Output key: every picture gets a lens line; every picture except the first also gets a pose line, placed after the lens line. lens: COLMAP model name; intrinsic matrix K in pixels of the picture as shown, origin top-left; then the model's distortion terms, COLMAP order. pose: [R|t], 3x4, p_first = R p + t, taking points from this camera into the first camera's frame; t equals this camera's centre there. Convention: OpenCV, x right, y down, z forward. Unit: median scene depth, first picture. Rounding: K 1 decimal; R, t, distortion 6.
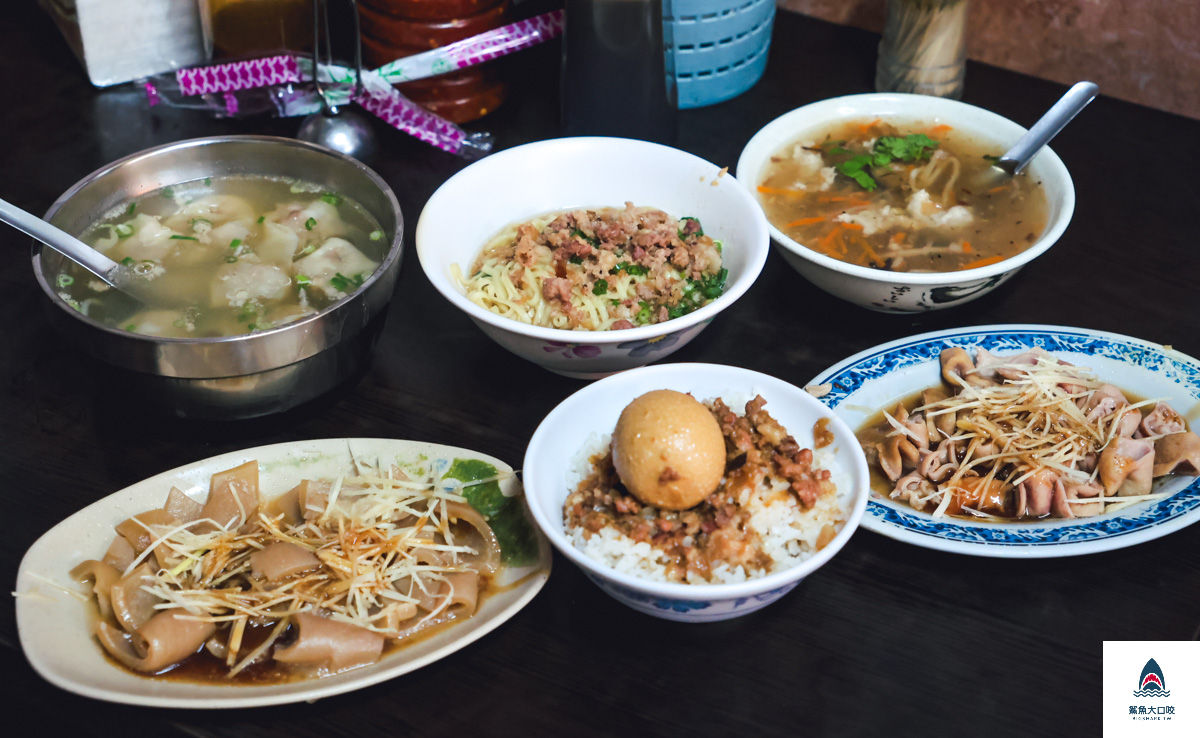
lens RADIAL K [[2019.2, 0, 599.5], [0, 2019.2, 368.9], [0, 0, 1]] dist [-0.018598, 0.000000]
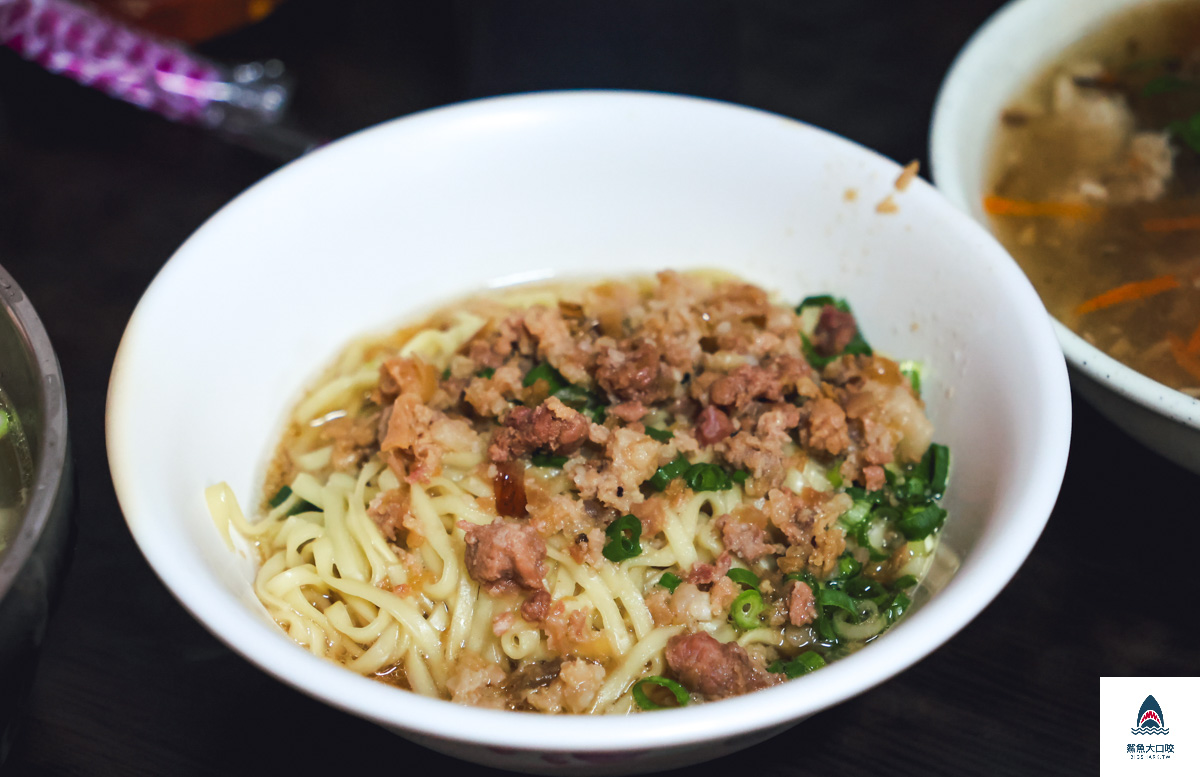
lens RADIAL K [[2896.4, 0, 602.1], [0, 2896.4, 390.4], [0, 0, 1]] dist [0.003574, 0.000000]
pose [[0.996294, -0.063013, 0.058550, -0.032171], [0.059276, 0.996219, 0.063514, -0.099564], [-0.062331, -0.059808, 0.996262, 0.474780]]
